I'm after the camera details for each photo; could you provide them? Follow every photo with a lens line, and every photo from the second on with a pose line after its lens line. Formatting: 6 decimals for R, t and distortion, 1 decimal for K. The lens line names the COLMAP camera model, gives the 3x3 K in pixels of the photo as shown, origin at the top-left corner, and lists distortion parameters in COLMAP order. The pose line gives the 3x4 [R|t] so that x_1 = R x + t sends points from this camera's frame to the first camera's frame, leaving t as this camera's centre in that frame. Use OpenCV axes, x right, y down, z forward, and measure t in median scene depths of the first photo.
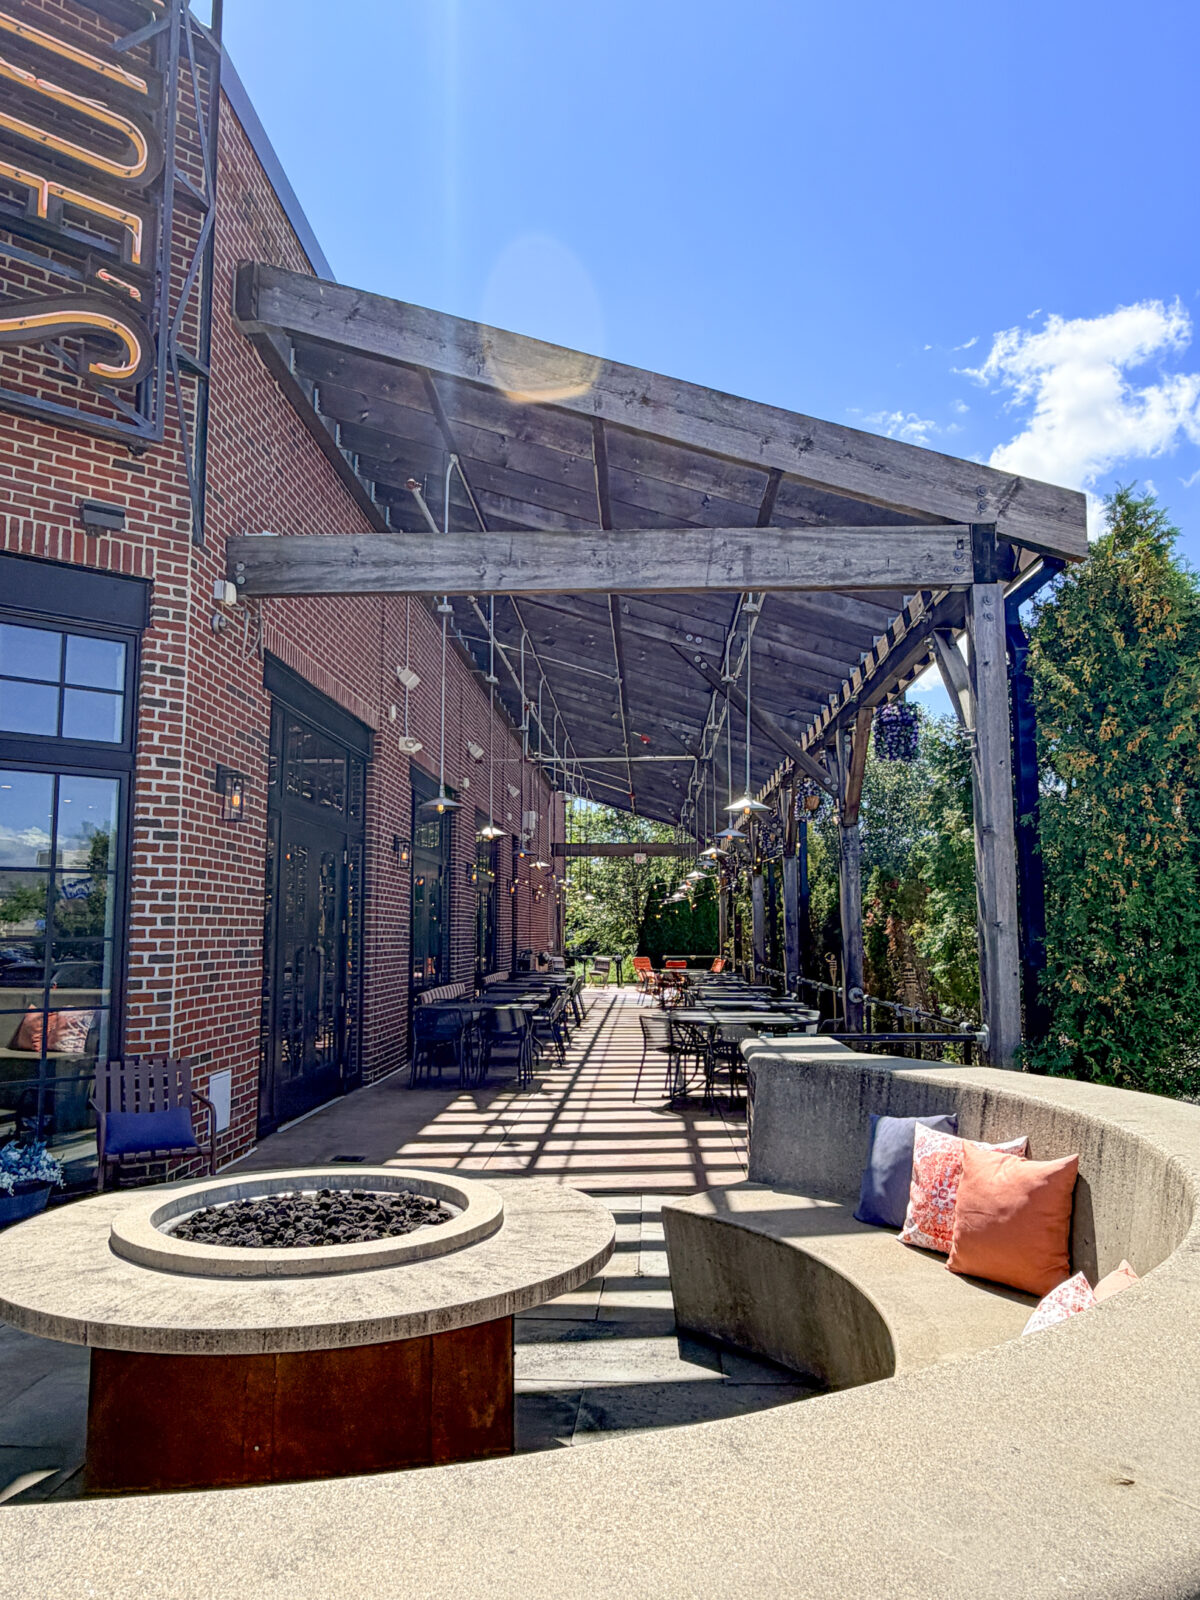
lens RADIAL K [[1130.8, 0, 600.0], [0, 1130.8, 800.0], [0, 0, 1]] dist [0.002651, 0.005329]
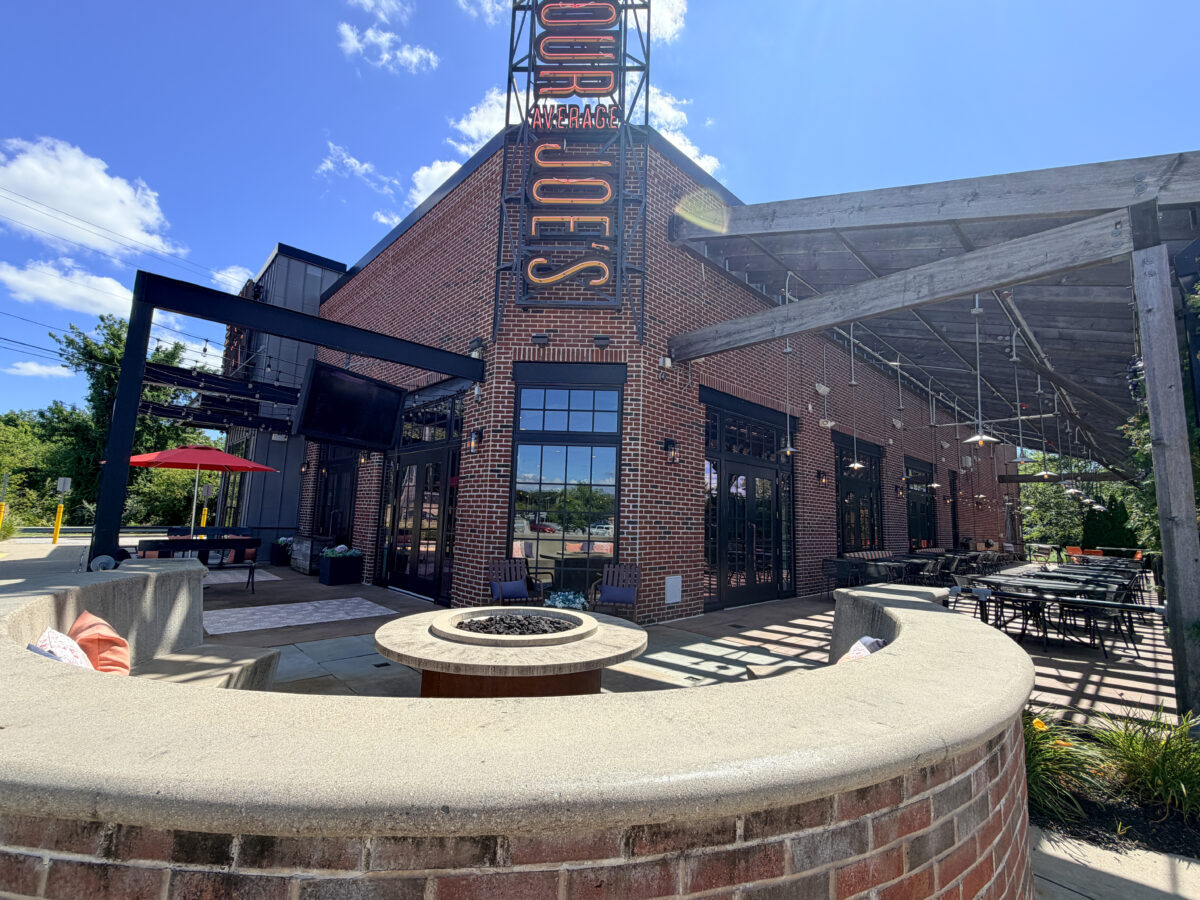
lens RADIAL K [[521.0, 0, 600.0], [0, 521.0, 450.0], [0, 0, 1]] dist [-0.002723, 0.001642]
pose [[0.722701, -0.062883, -0.688294, 0.302882], [0.045823, 0.998021, -0.043066, 0.032537], [0.689640, -0.000416, 0.724153, 0.167032]]
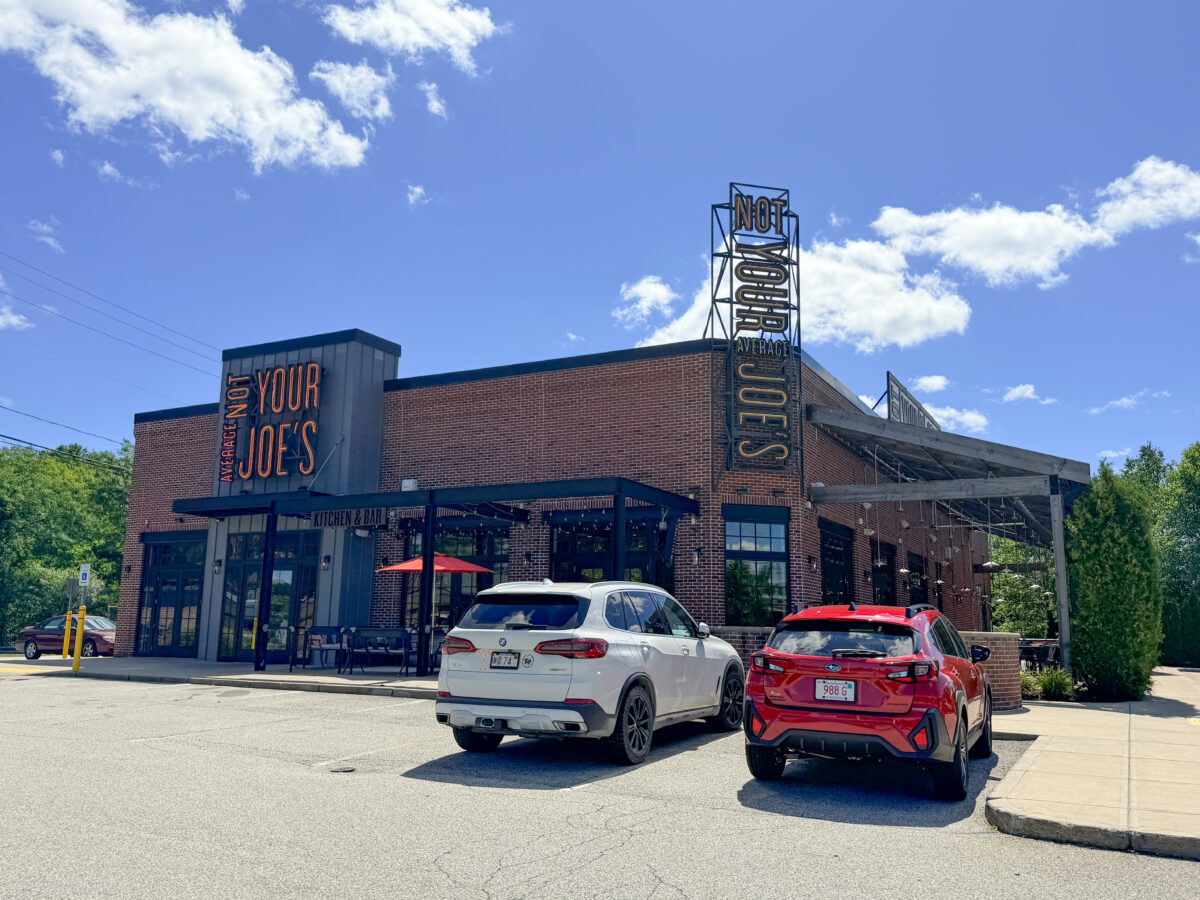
lens RADIAL K [[973.6, 0, 600.0], [0, 973.6, 450.0], [0, 0, 1]] dist [0.244920, -0.626759]
pose [[0.902630, -0.061132, -0.426054, 0.411634], [0.032662, 0.996737, -0.073819, -0.161431], [0.429177, 0.052716, 0.901681, -2.132594]]
